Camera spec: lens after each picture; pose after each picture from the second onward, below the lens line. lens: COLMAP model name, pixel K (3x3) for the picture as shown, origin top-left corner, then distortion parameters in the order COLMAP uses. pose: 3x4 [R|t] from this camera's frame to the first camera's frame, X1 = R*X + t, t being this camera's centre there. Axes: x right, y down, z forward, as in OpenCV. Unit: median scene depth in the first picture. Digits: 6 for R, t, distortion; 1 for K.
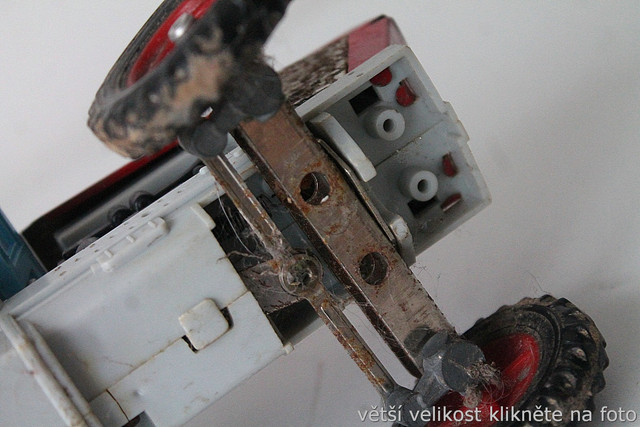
lens RADIAL K [[1623.3, 0, 320.0], [0, 1623.3, 213.5], [0, 0, 1]] dist [0.094547, 0.613303]
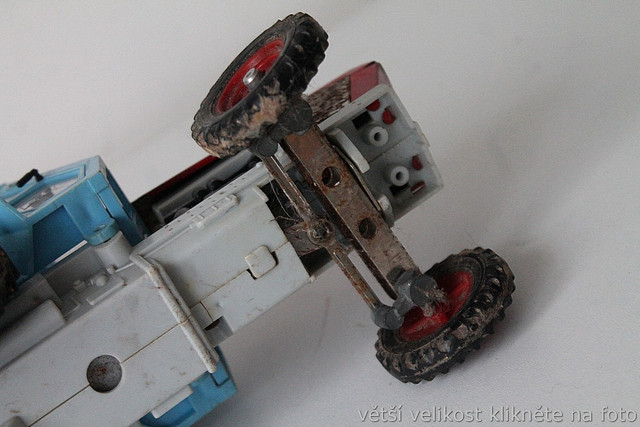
lens RADIAL K [[1623.3, 0, 320.0], [0, 1623.3, 213.5], [0, 0, 1]] dist [0.094547, 0.613303]
pose [[0.999877, 0.008564, 0.013147, -0.033877], [-0.008629, 0.999951, 0.004891, 0.012380], [-0.013104, -0.005004, 0.999902, -0.574448]]
